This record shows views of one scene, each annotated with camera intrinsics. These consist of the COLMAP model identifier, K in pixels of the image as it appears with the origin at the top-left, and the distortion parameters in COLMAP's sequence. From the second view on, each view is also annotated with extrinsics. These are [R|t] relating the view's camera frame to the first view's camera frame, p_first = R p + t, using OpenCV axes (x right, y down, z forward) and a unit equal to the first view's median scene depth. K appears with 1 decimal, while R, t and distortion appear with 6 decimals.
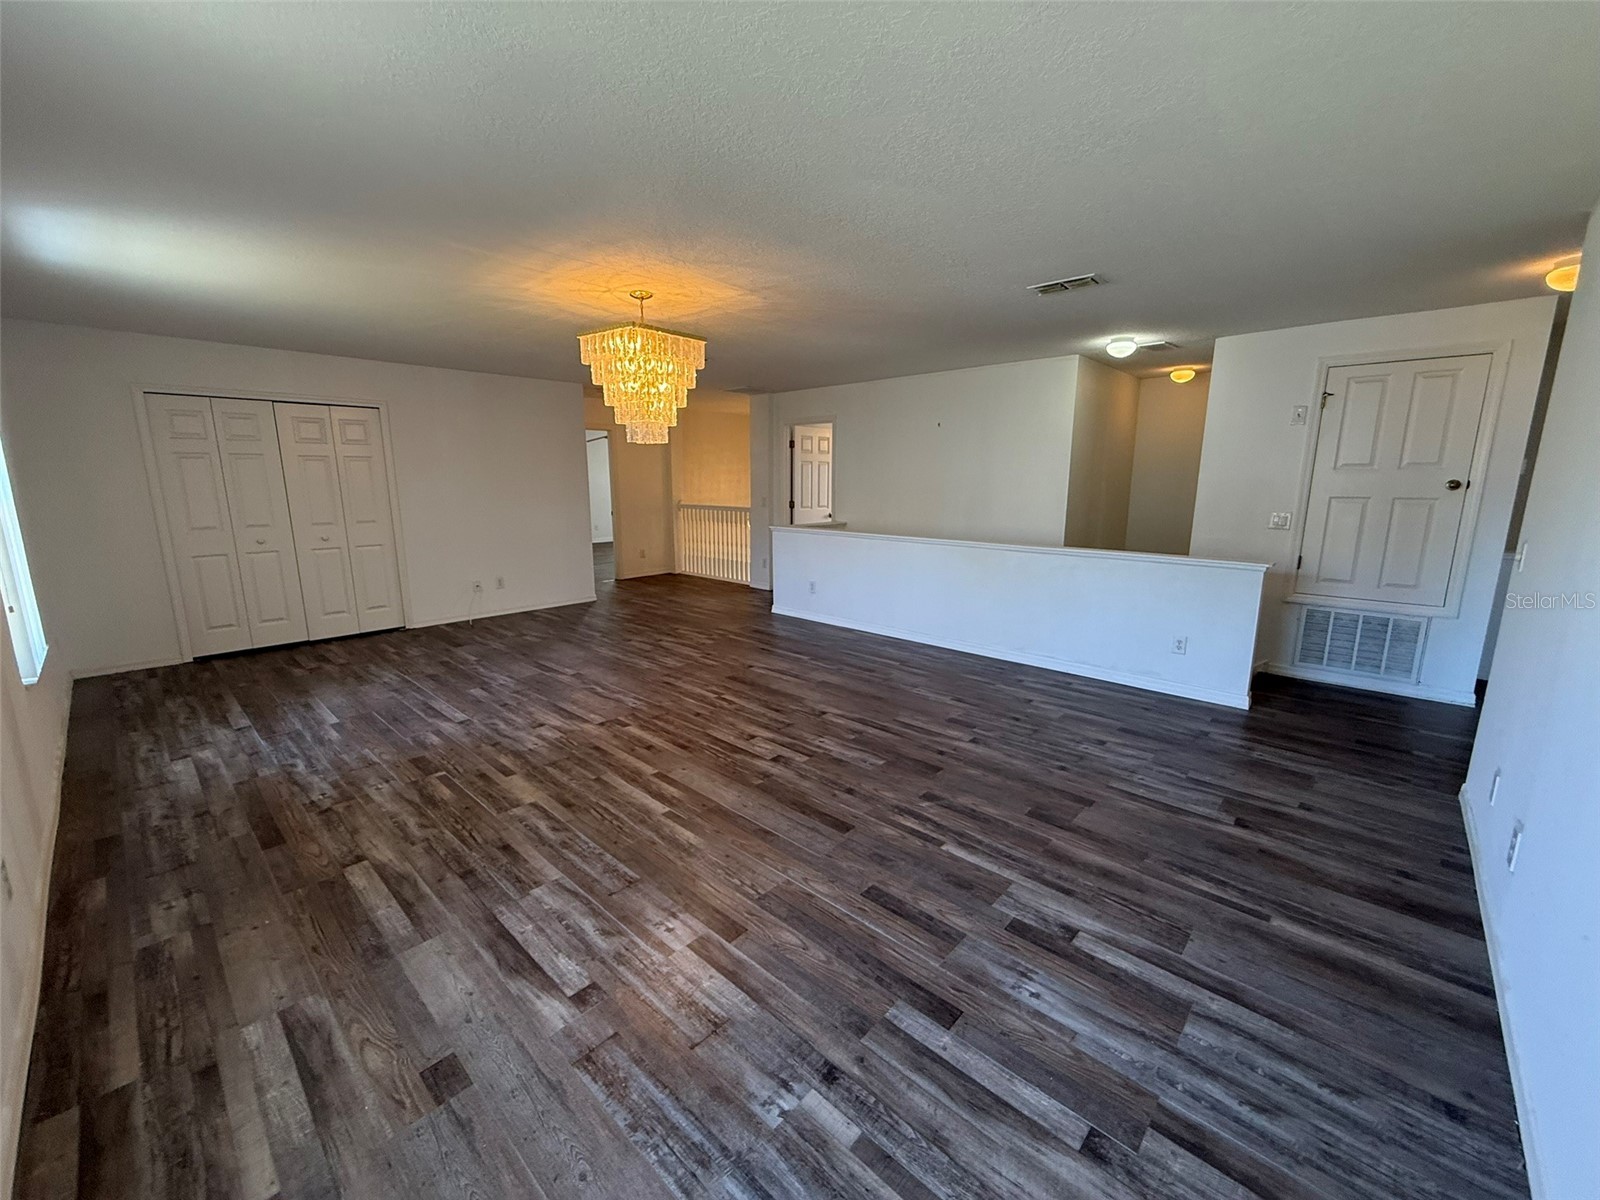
lens RADIAL K [[639.8, 0, 805.4], [0, 639.8, 598.6], [0, 0, 1]] dist [-0.006636, 0.002097]
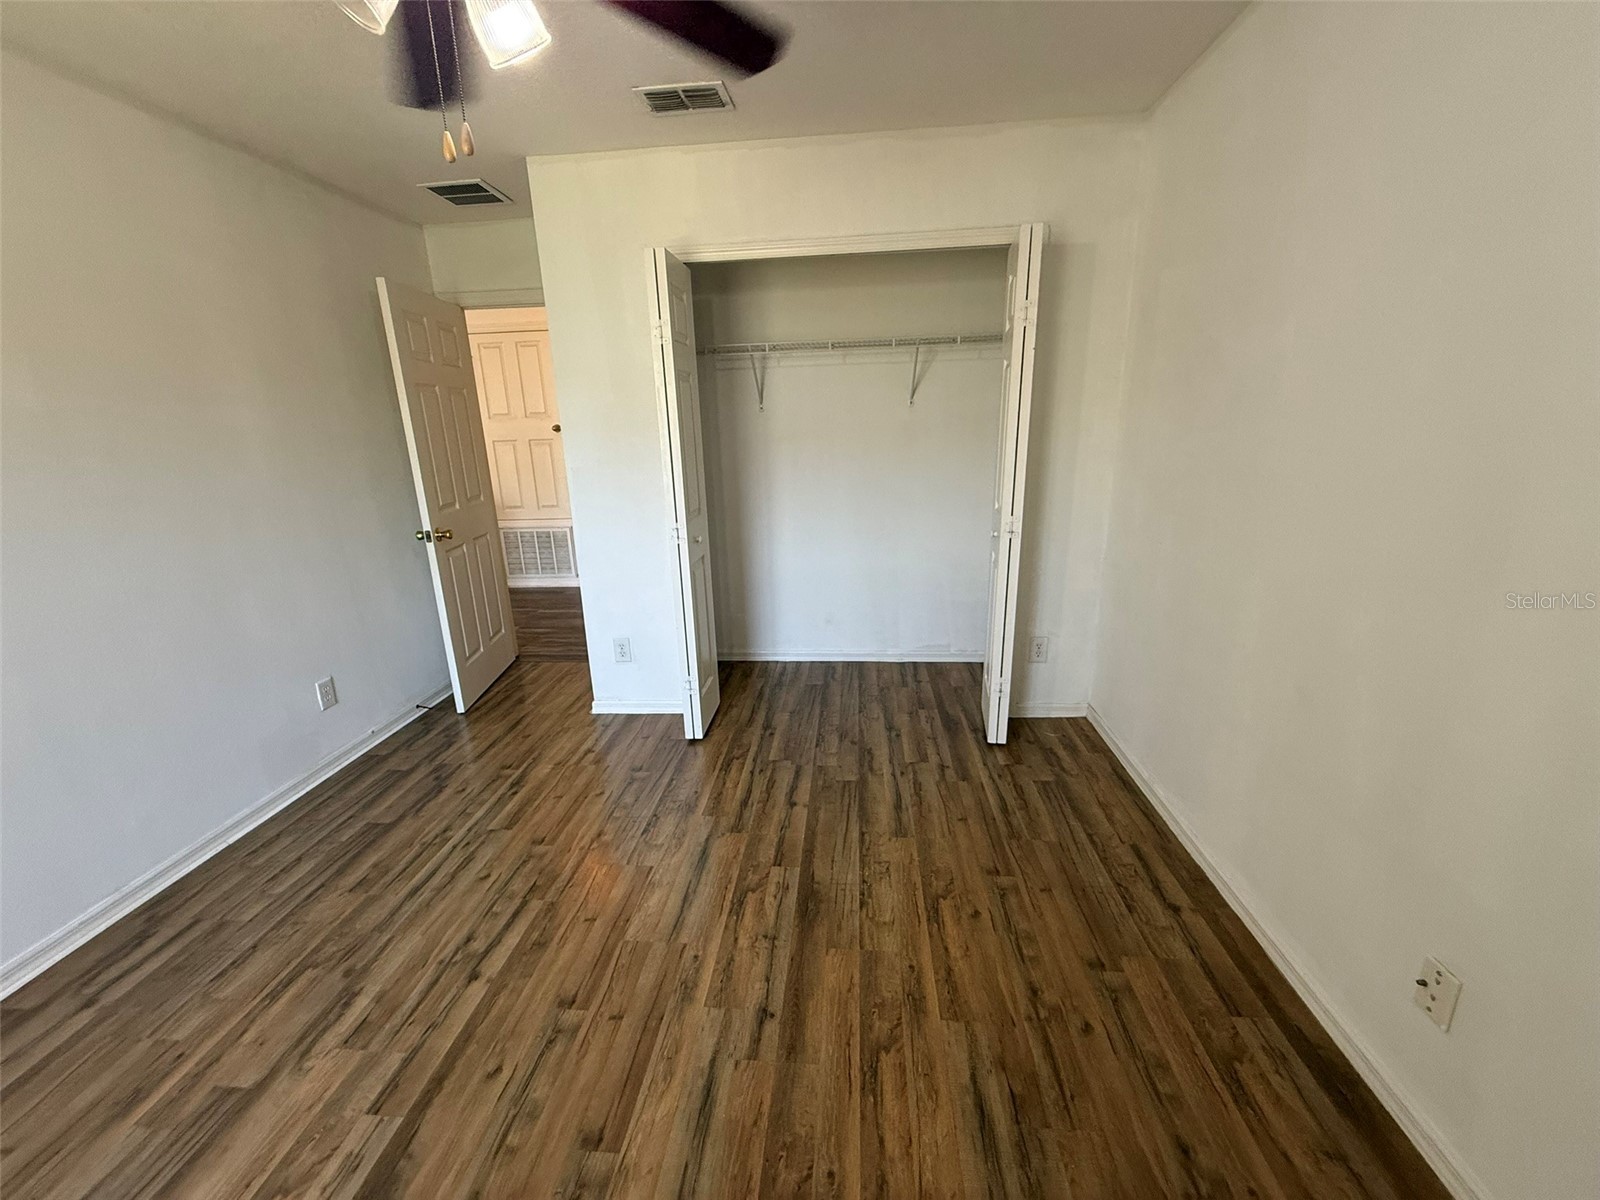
lens RADIAL K [[639.8, 0, 801.2], [0, 639.8, 600.1], [0, 0, 1]] dist [-0.006636, 0.002097]
pose [[0.792464, -0.179252, 0.582983, 0.537437], [0.133804, 0.983647, 0.120562, 0.082403], [-0.595060, -0.017535, 0.803490, -0.392458]]
